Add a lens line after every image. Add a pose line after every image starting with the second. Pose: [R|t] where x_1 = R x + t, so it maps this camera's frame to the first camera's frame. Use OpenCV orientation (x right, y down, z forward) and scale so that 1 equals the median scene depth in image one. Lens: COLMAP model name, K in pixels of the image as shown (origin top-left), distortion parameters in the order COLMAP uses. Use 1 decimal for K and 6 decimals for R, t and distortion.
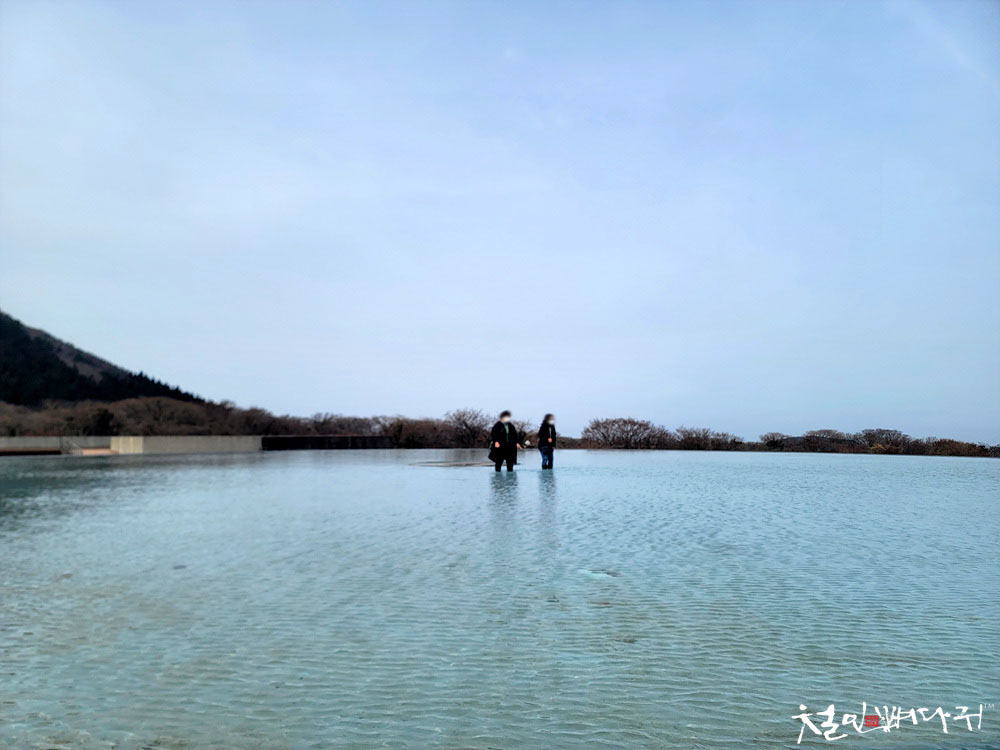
lens RADIAL K [[716.7, 0, 506.0], [0, 716.7, 377.2], [0, 0, 1]] dist [0.068558, 0.004815]
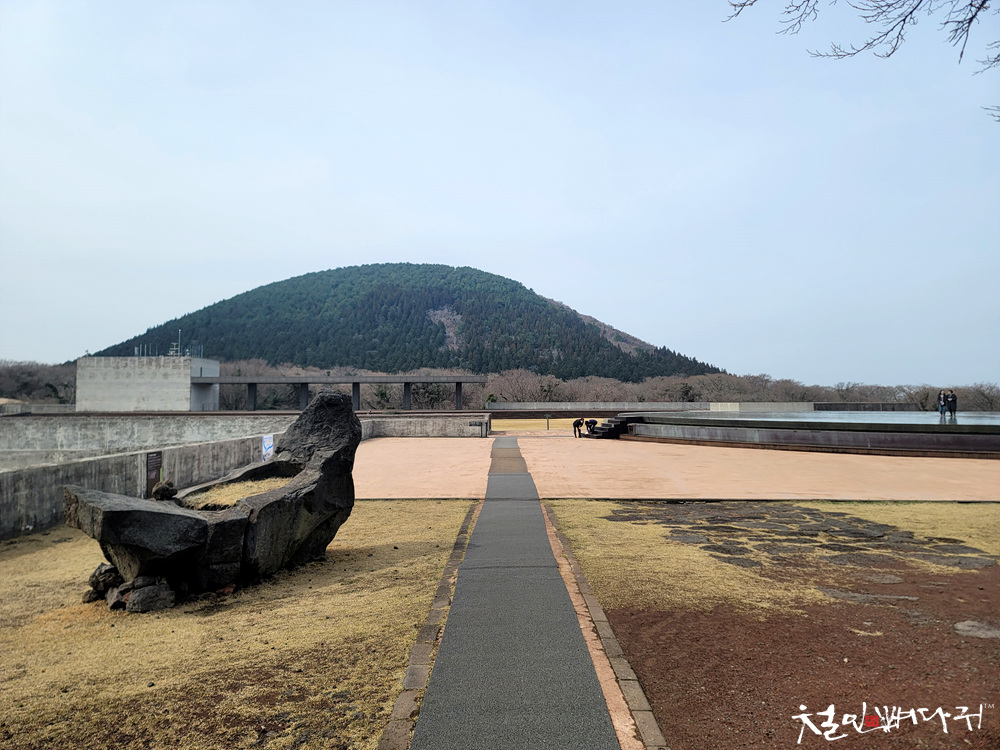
lens RADIAL K [[716.7, 0, 502.5], [0, 716.7, 377.4], [0, 0, 1]] dist [0.068558, 0.004815]
pose [[0.780610, -0.022059, -0.624628, 0.034418], [0.051163, 0.998278, 0.028685, -0.016075], [0.622920, -0.054349, 0.780395, -0.199271]]
